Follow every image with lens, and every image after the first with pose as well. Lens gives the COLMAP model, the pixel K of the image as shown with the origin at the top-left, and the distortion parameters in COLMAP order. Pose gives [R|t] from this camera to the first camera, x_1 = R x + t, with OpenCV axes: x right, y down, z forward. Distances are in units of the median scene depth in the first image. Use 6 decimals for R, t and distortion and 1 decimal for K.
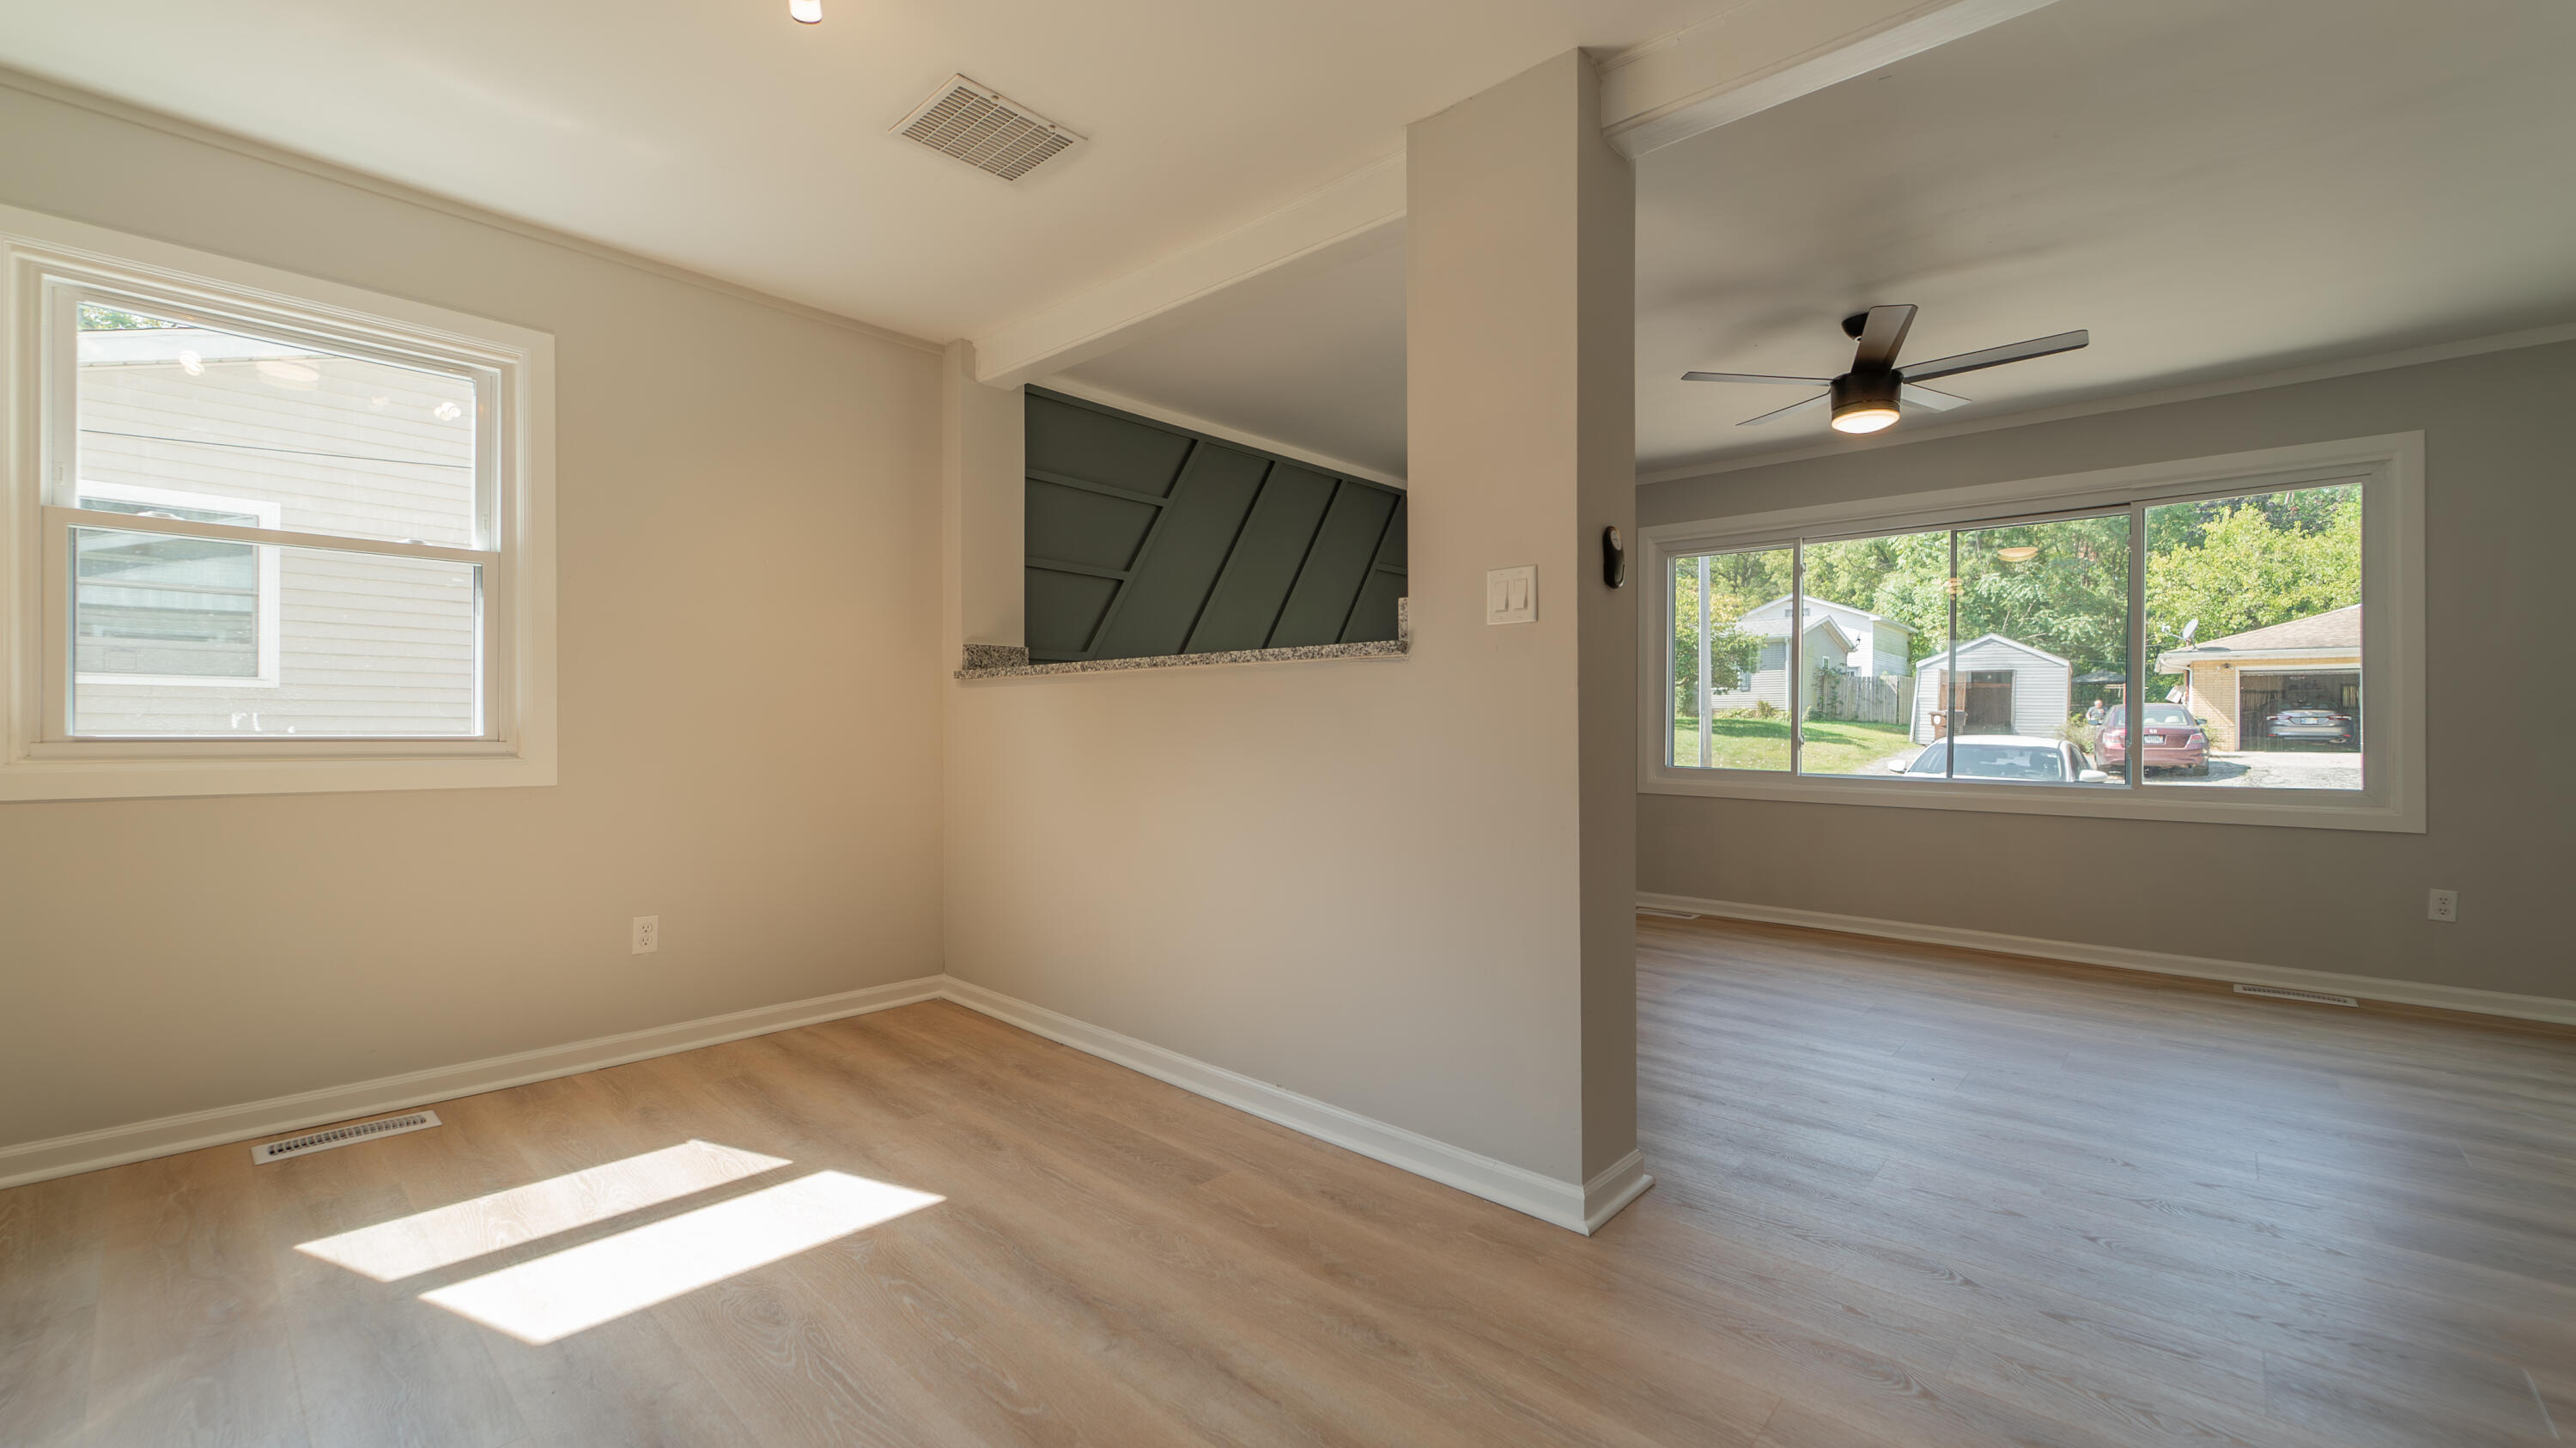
lens RADIAL K [[1026.9, 0, 1293.7], [0, 1026.9, 728.0], [0, 0, 1]] dist [0.000429, -0.000712]
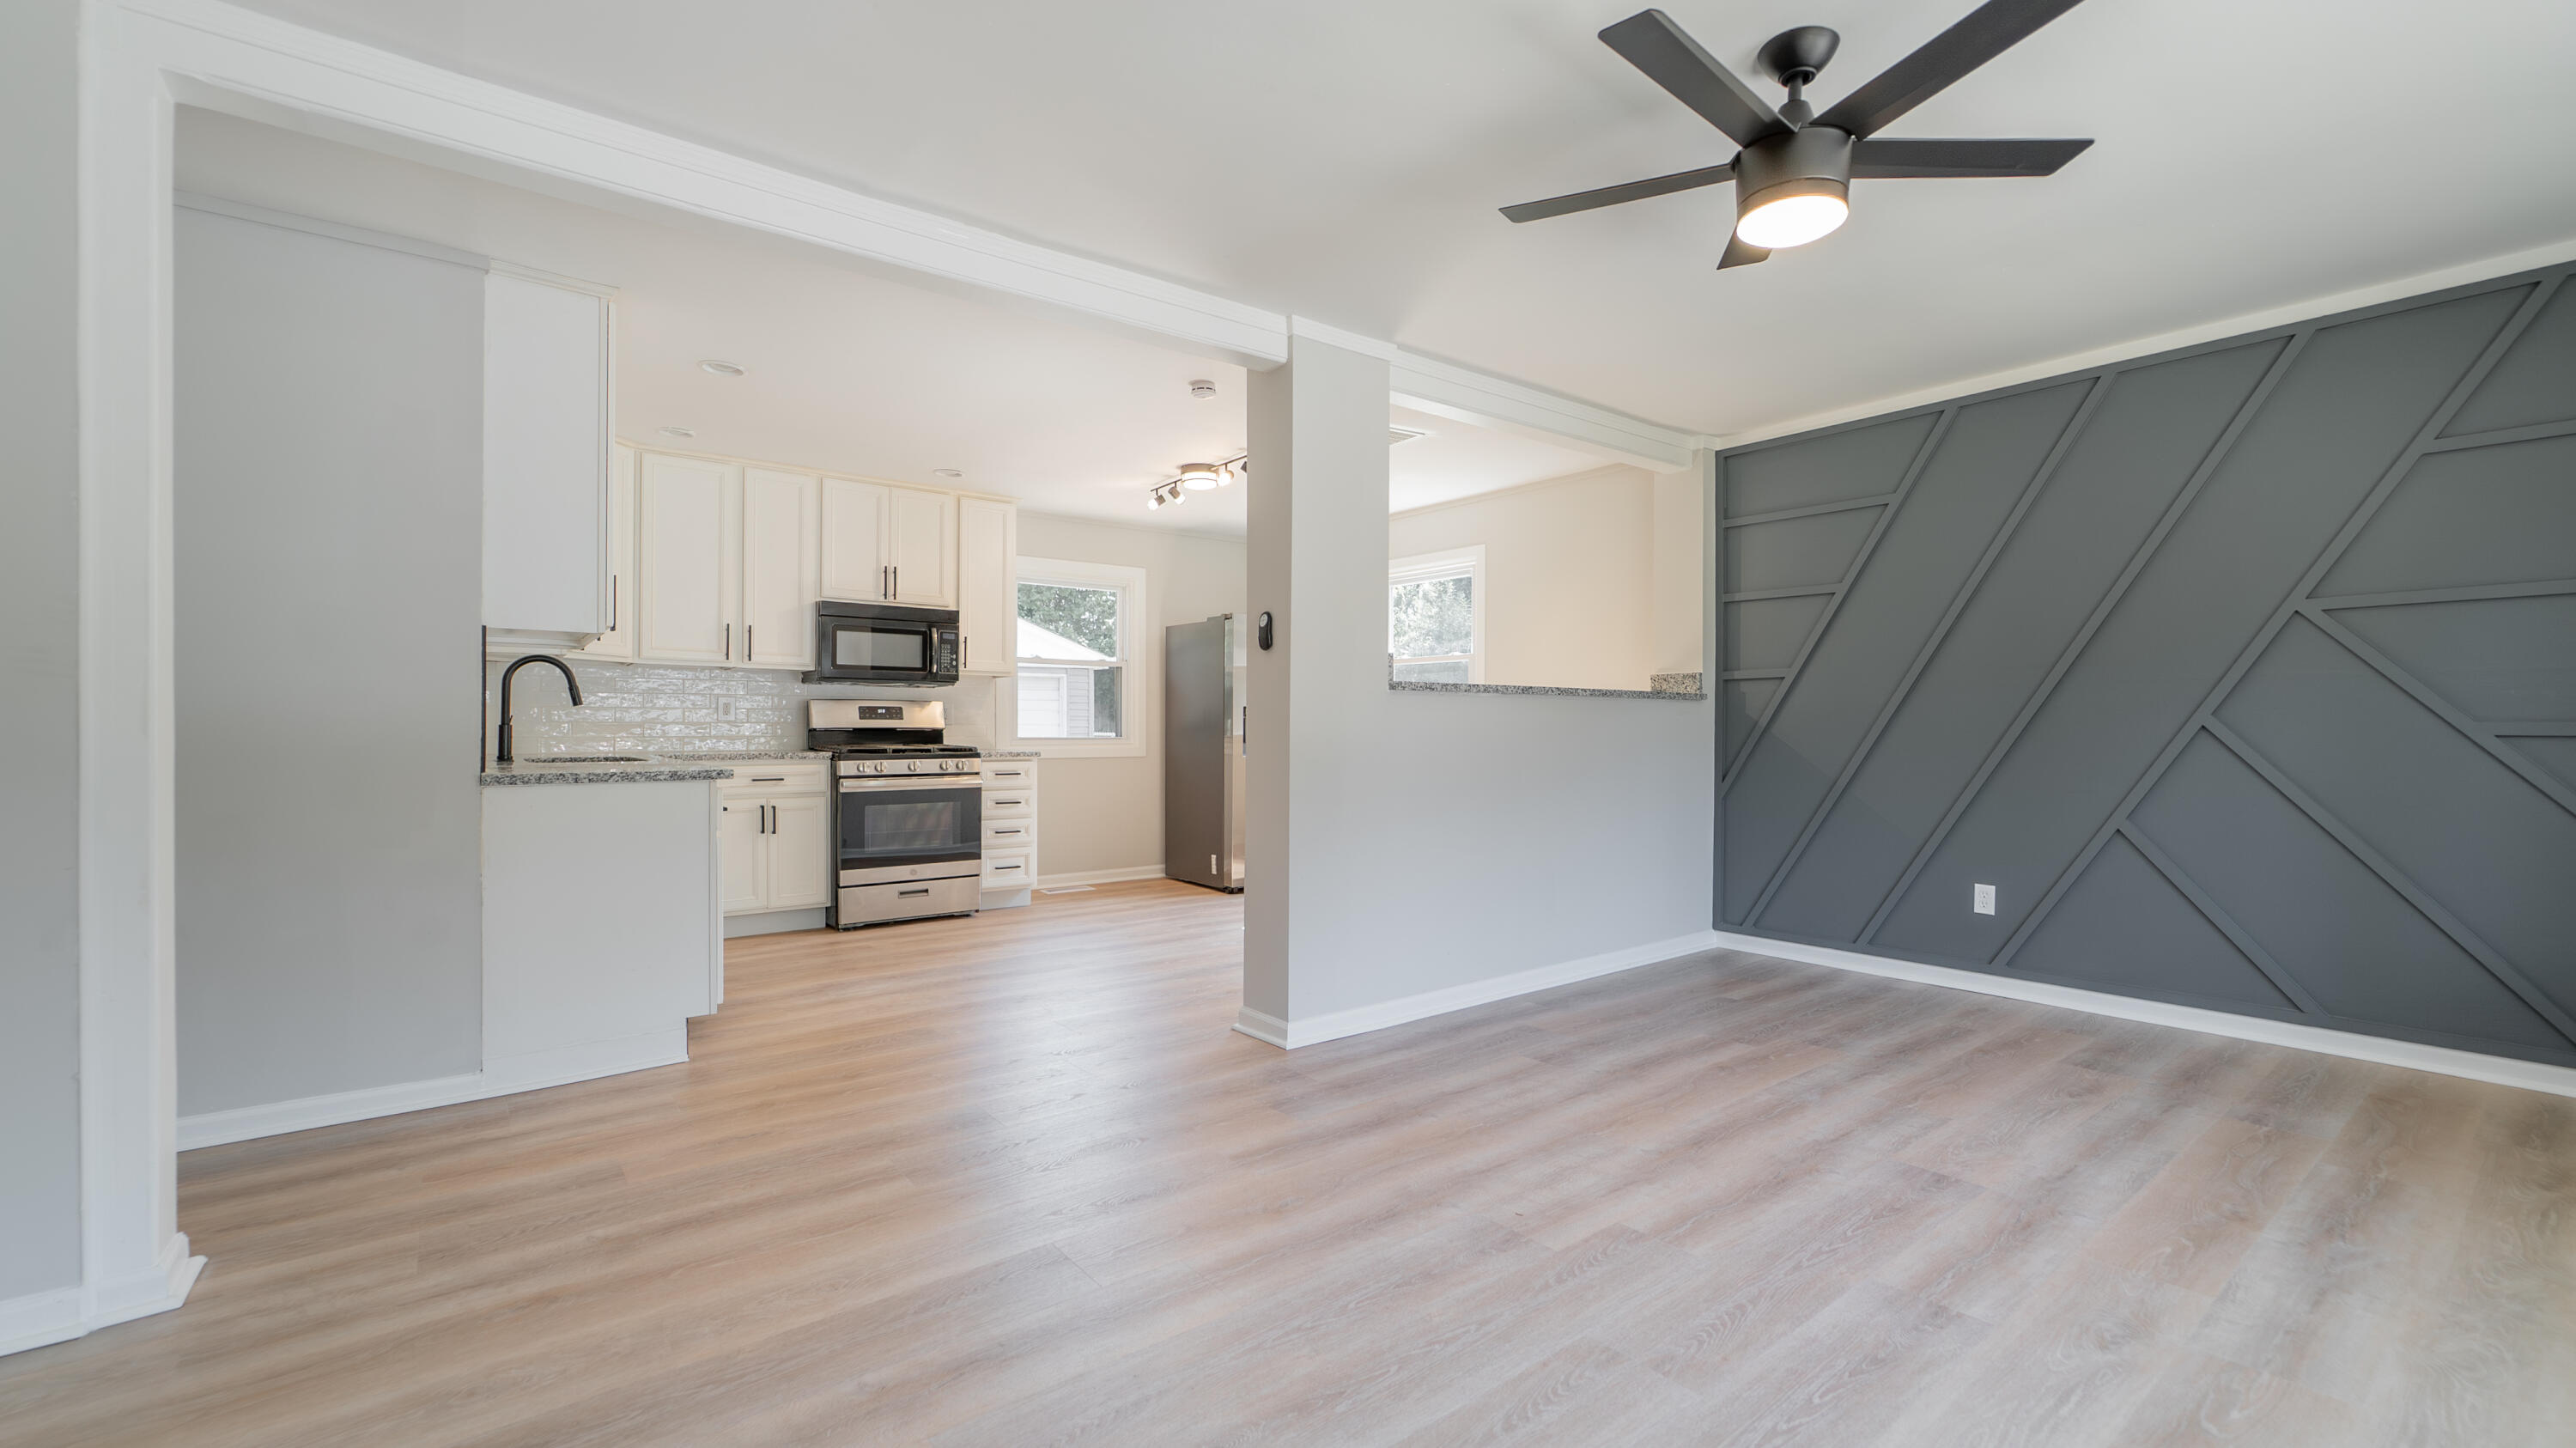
lens RADIAL K [[1057.8, 0, 1287.2], [0, 1057.8, 725.9], [0, 0, 1]] dist [0.001360, -0.000559]
pose [[-0.172021, -0.003516, -0.985087, 1.125220], [-0.004220, 0.999987, -0.002832, -0.008907], [0.985084, 0.003670, -0.172034, 0.768339]]
